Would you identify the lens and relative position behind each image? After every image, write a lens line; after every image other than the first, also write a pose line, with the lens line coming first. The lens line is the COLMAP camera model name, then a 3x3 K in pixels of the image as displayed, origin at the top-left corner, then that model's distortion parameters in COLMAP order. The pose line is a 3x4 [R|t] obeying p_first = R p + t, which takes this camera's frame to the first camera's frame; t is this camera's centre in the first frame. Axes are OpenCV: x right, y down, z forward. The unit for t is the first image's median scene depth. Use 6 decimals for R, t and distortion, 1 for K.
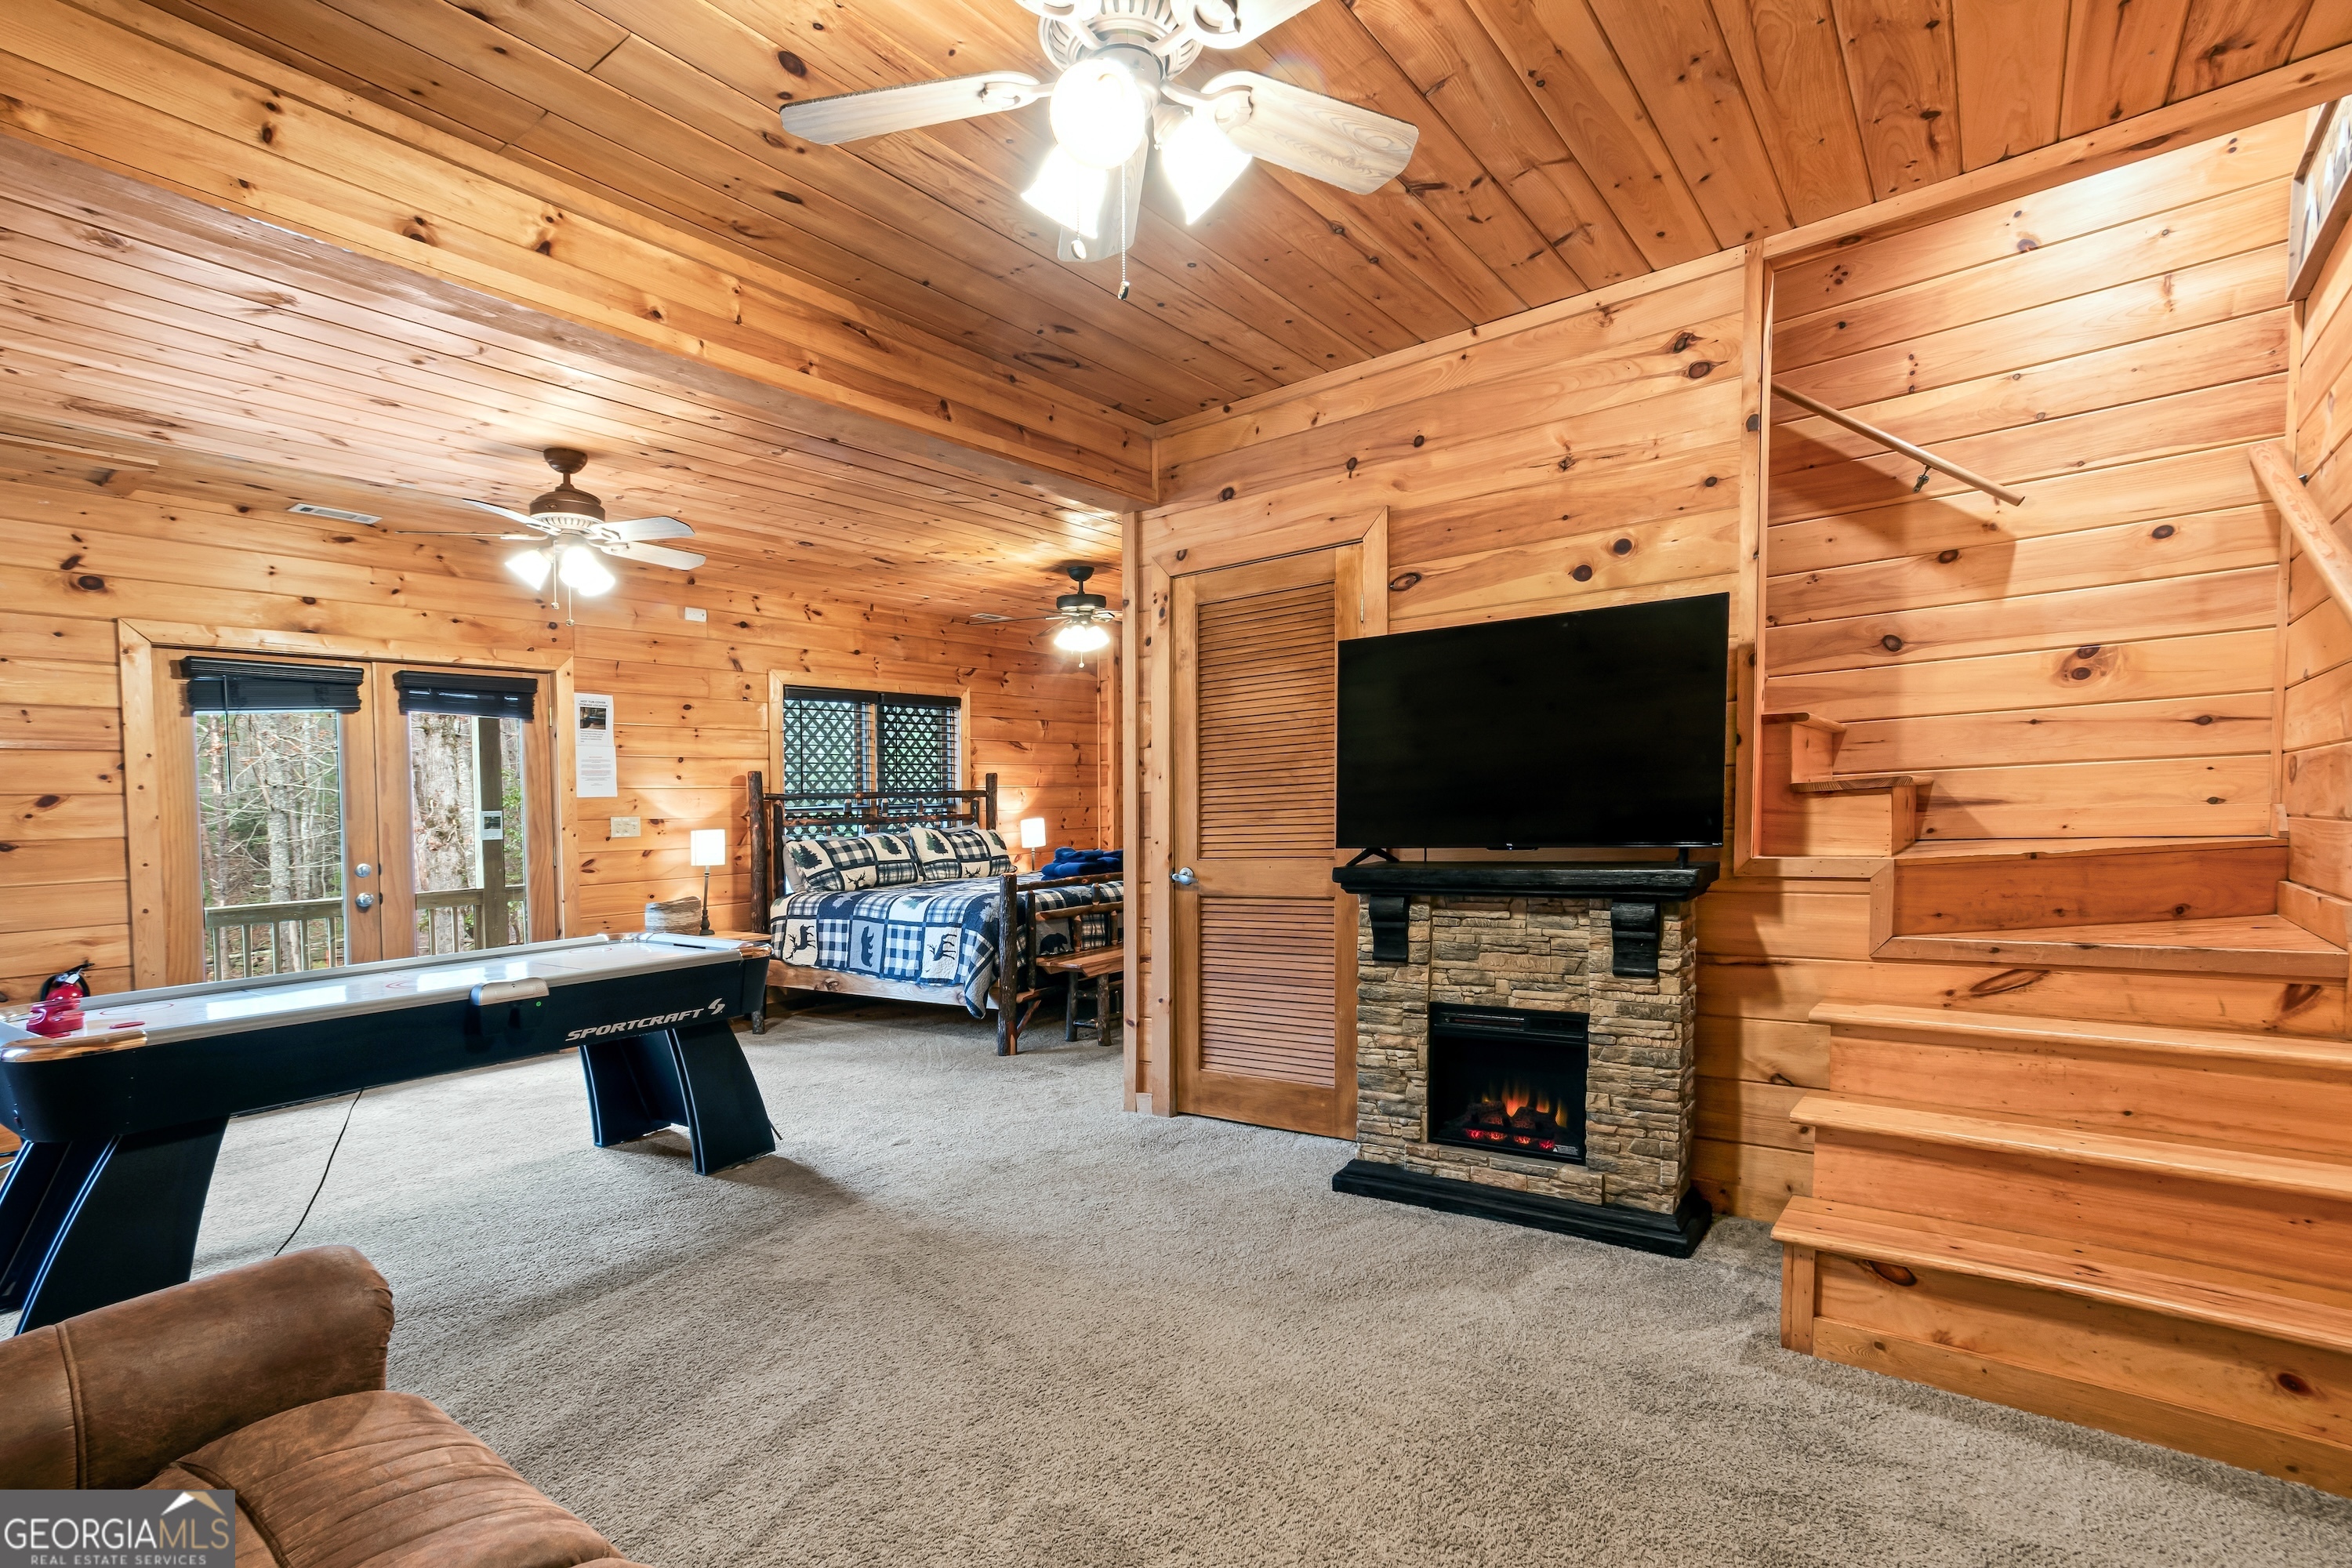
lens RADIAL K [[1037.6, 0, 1176.1], [0, 1037.6, 868.8], [0, 0, 1]] dist [-0.000994, -0.000129]
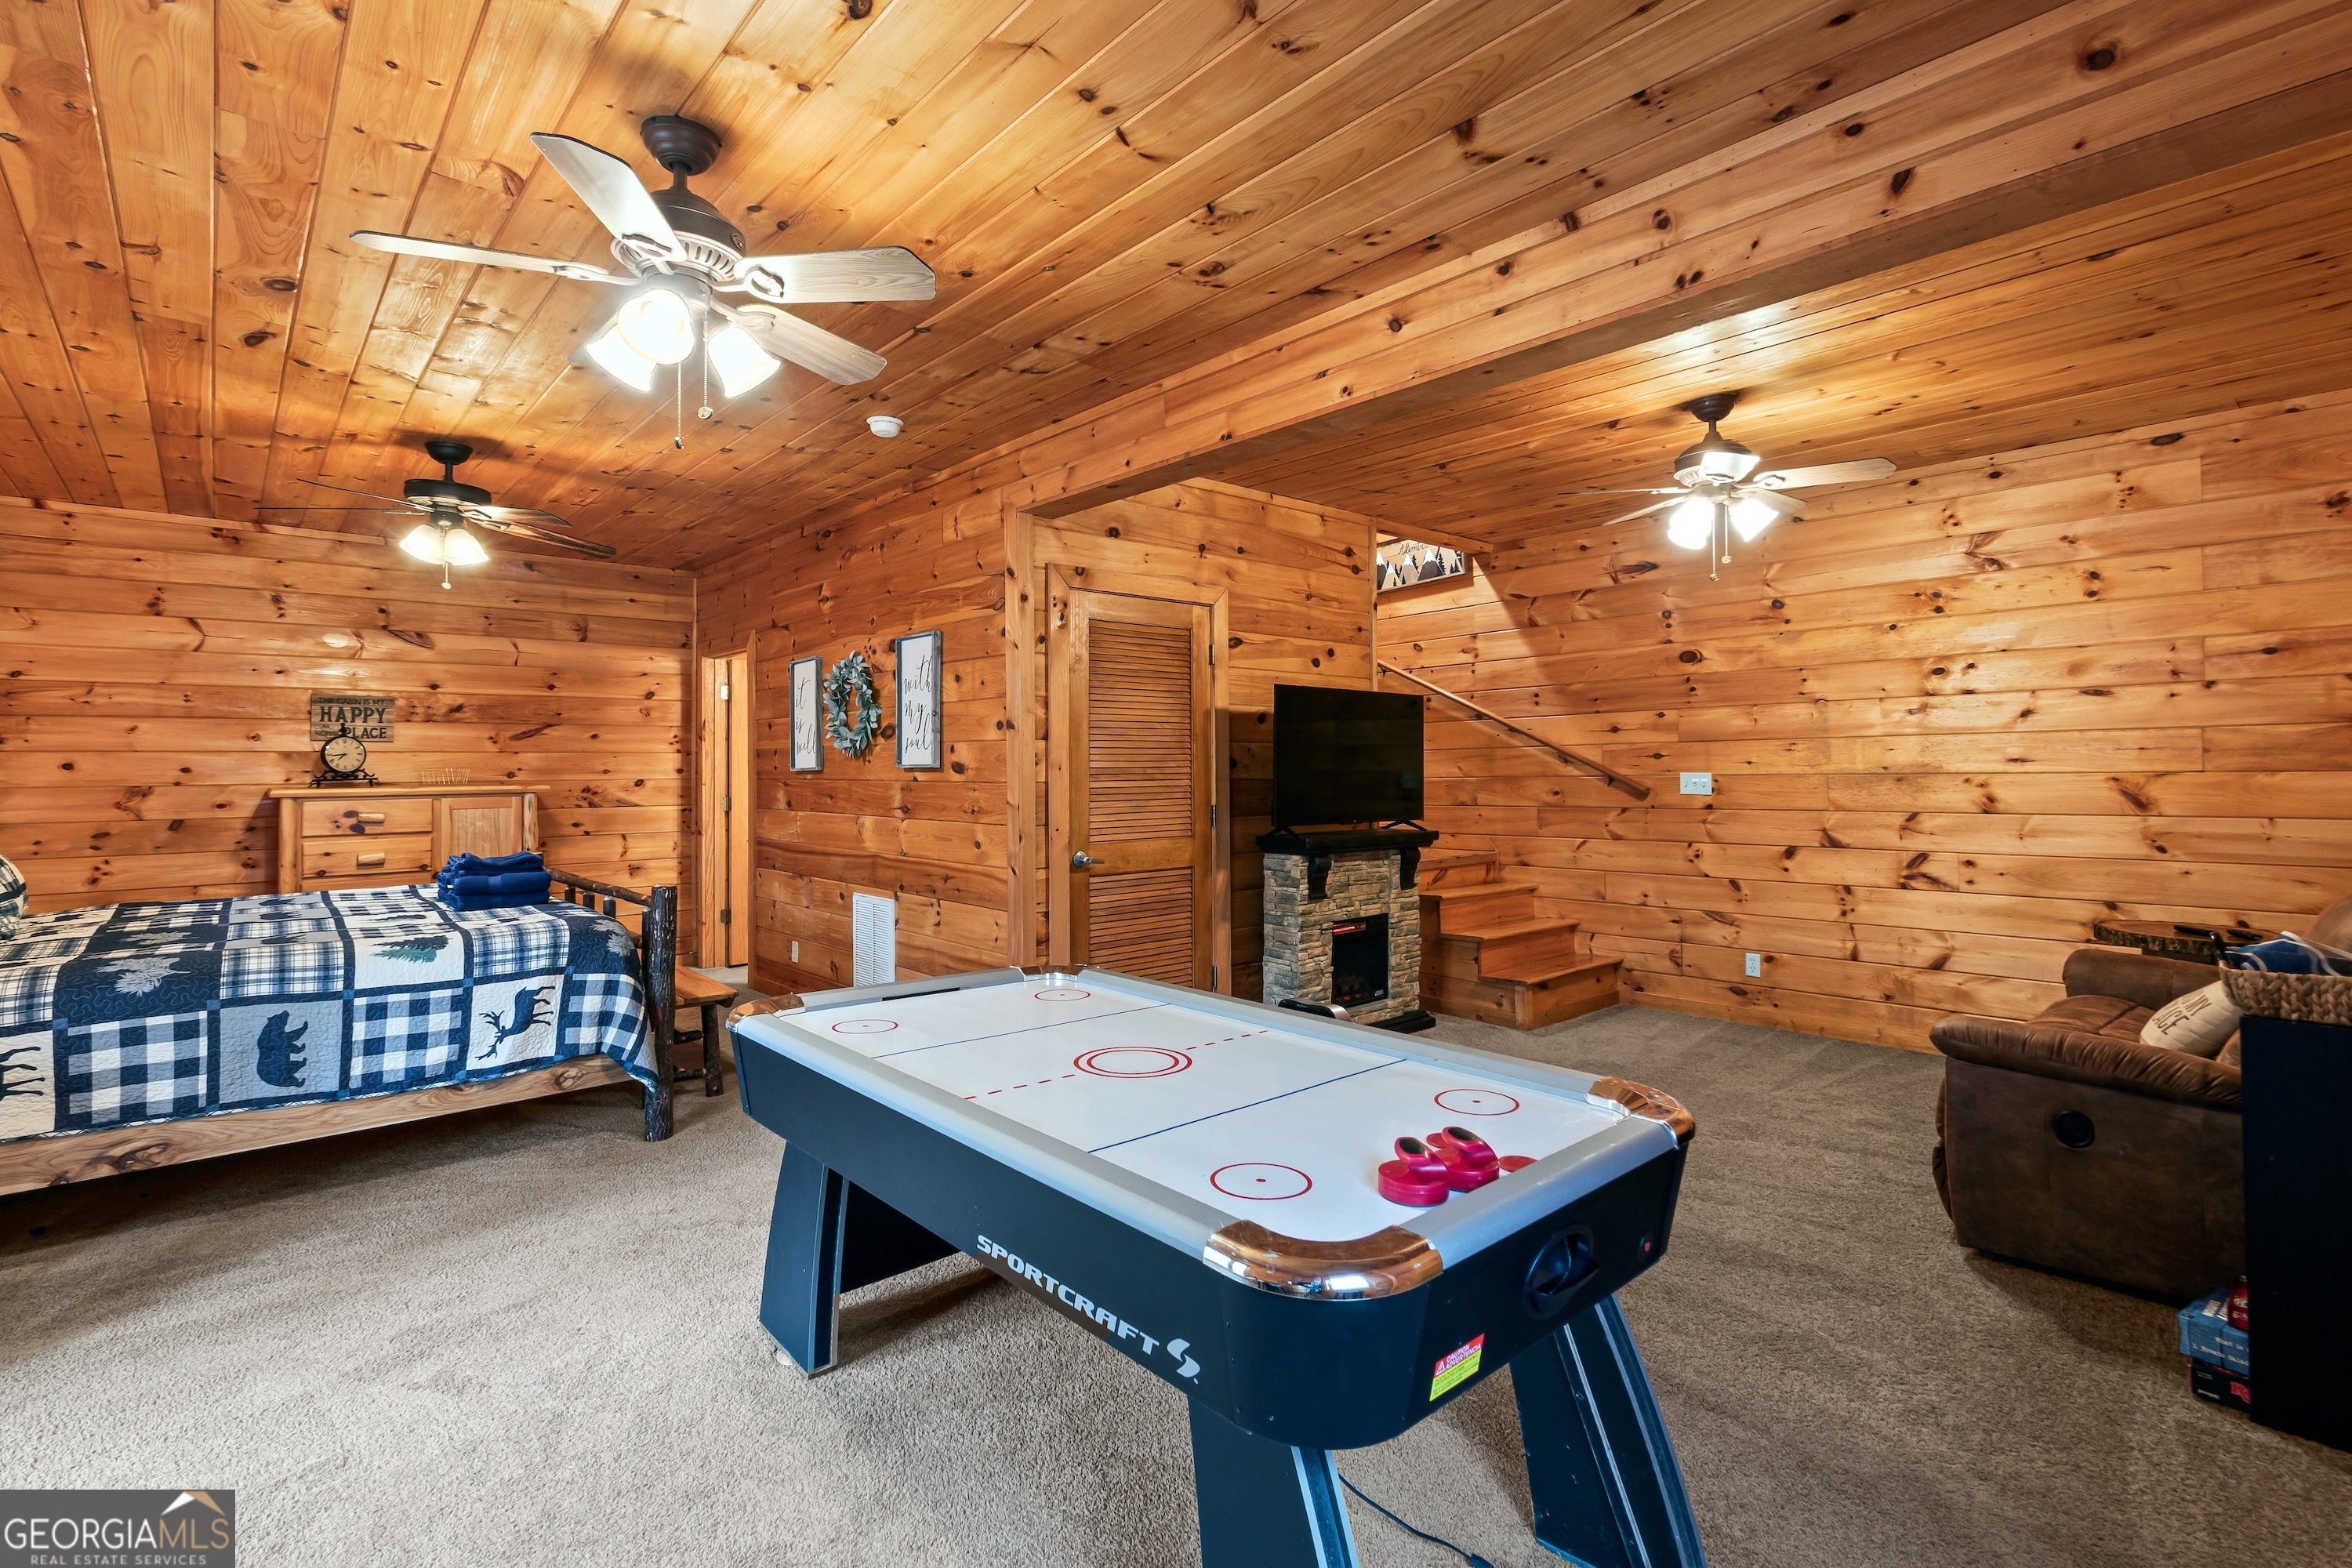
lens RADIAL K [[1056.2, 0, 1187.4], [0, 1056.2, 792.6], [0, 0, 1]] dist [-0.000211, -0.000720]
pose [[0.250511, 0.011561, 0.968045, -0.776904], [0.050187, 0.998429, -0.024911, -0.022286], [-0.966812, 0.054824, 0.249537, 0.451684]]
